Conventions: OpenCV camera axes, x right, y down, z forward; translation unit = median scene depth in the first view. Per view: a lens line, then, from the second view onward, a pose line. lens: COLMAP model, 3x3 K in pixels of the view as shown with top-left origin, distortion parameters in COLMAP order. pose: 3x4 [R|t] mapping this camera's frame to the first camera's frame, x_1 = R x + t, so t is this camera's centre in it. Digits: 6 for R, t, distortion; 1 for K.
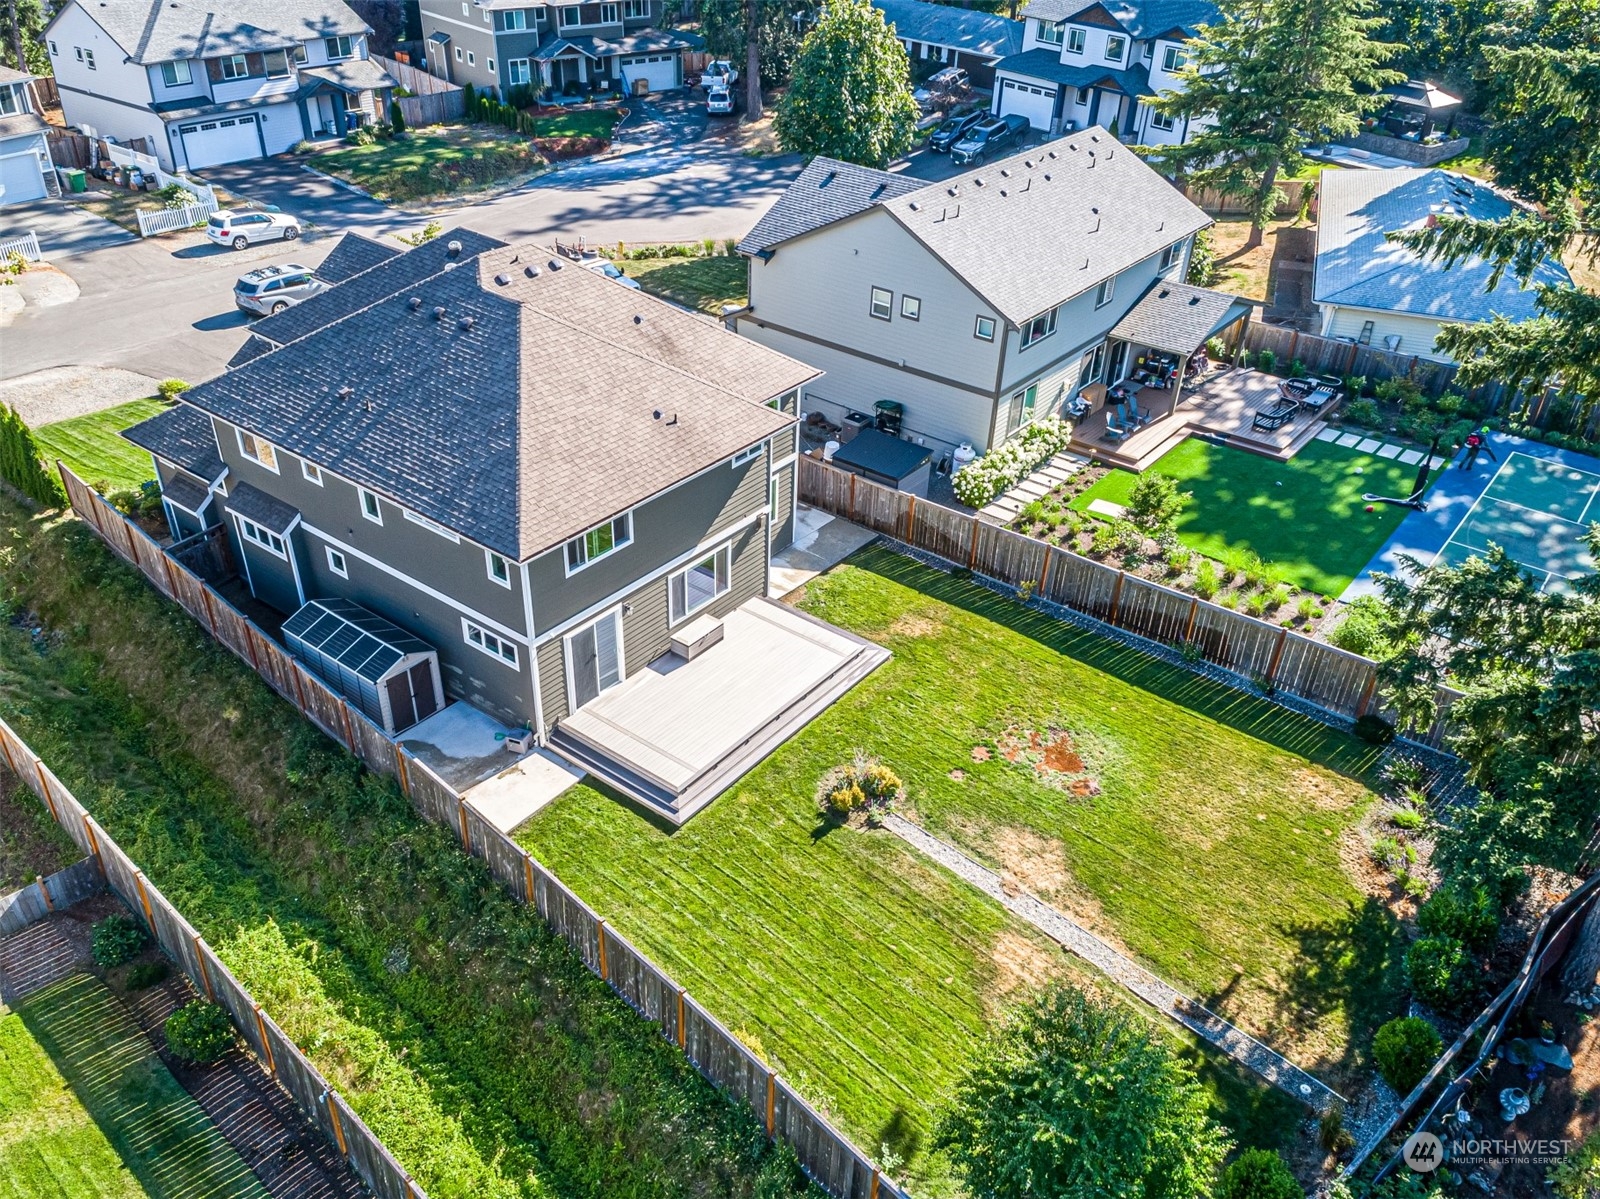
lens RADIAL K [[1149.4, 0, 800.0], [0, 1149.4, 599.5], [0, 0, 1]] dist [0.232887, -0.311745]
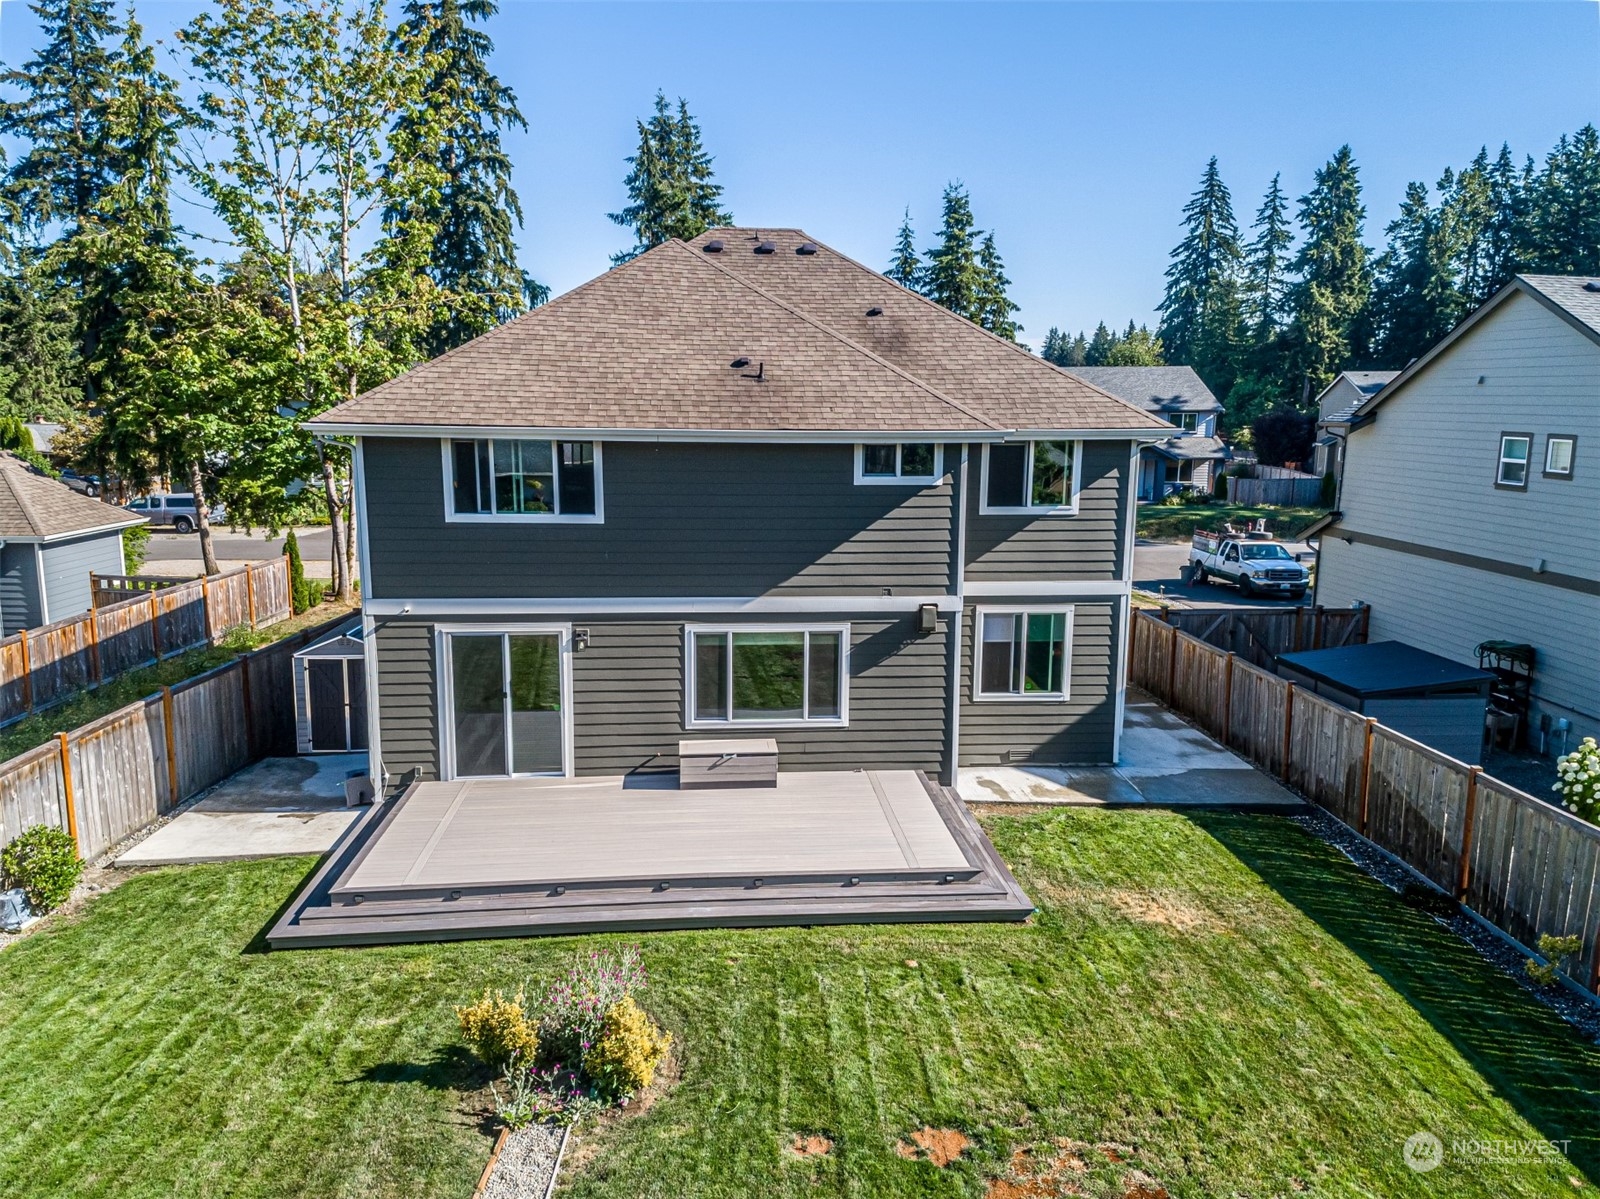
lens RADIAL K [[1149.4, 0, 800.0], [0, 1149.4, 599.5], [0, 0, 1]] dist [0.232887, -0.311745]
pose [[0.686254, 0.102808, -0.720060, 0.283739], [-0.384634, 0.891515, -0.239288, 0.070775], [0.617343, 0.441172, 0.651349, 0.530744]]
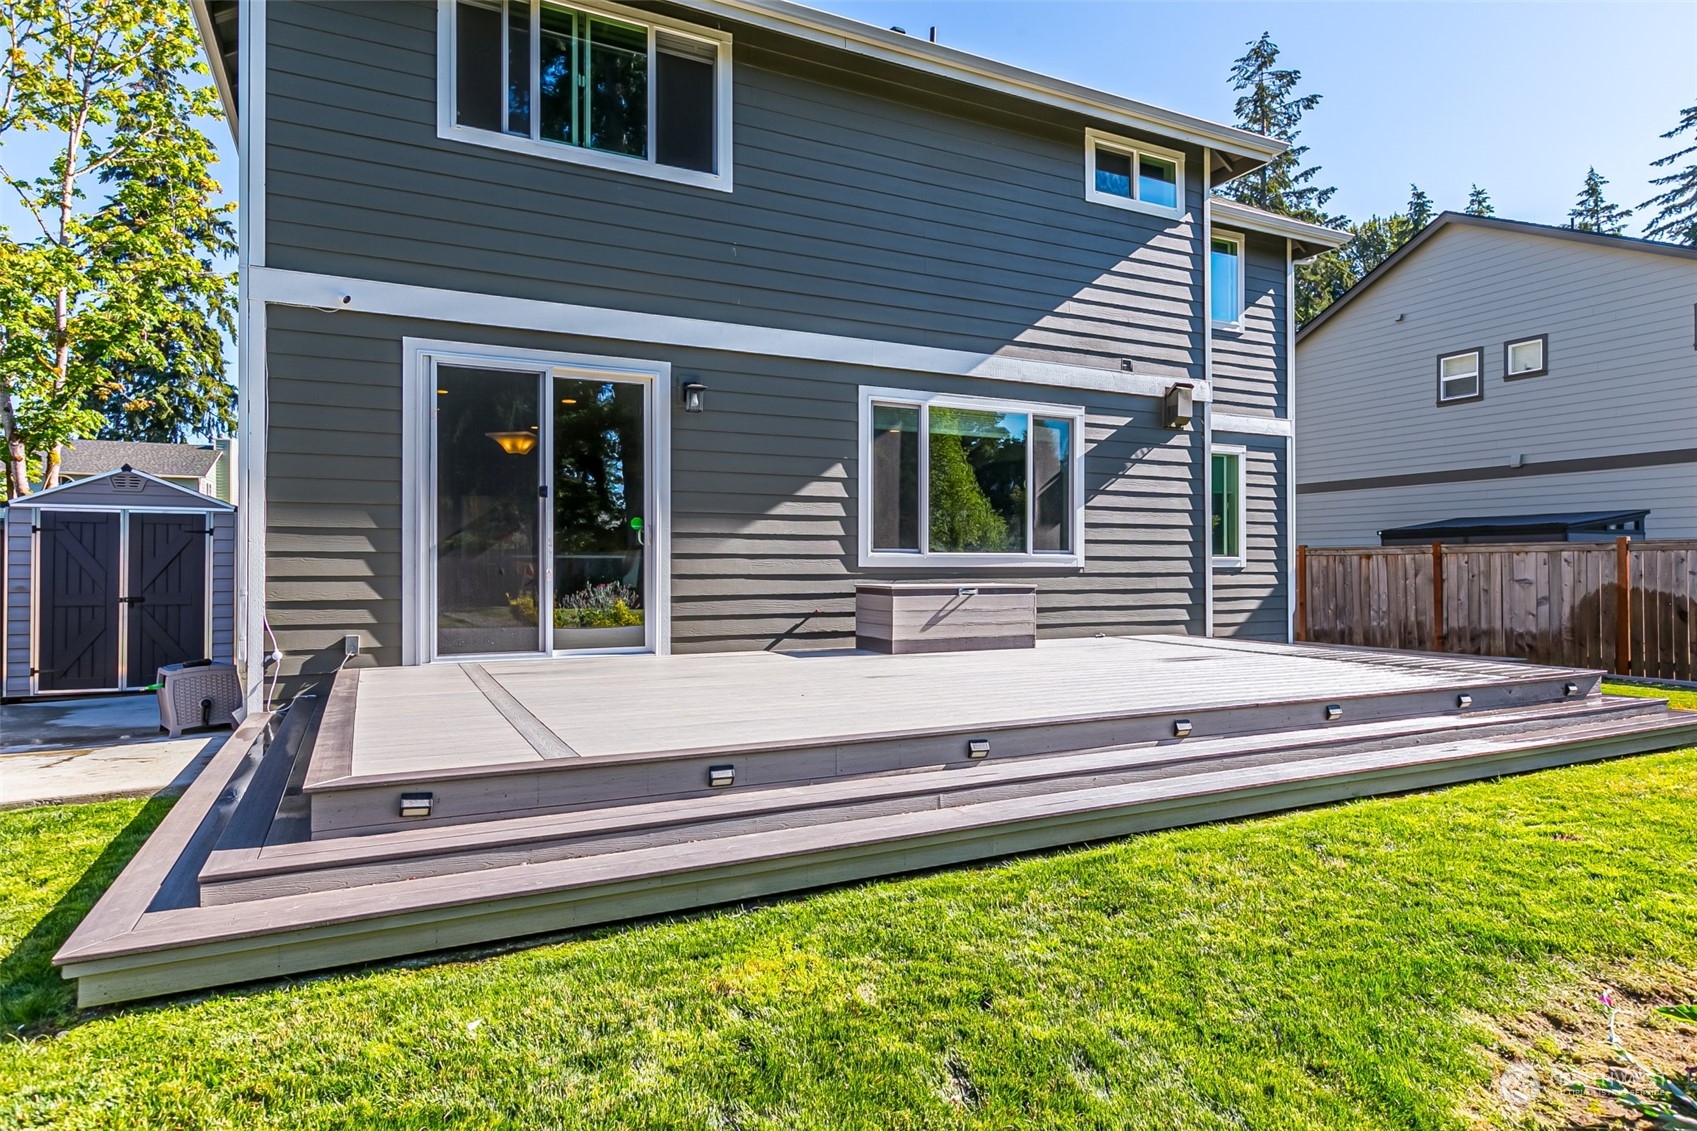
lens RADIAL K [[968.3, 0, 902.8], [0, 968.3, 543.6], [0, 0, 1]] dist [0.001014, -0.001077]
pose [[0.912444, -0.013048, -0.408994, 0.014378], [-0.211337, 0.840848, -0.498308, 0.131670], [0.350404, 0.541114, 0.764469, 0.660956]]
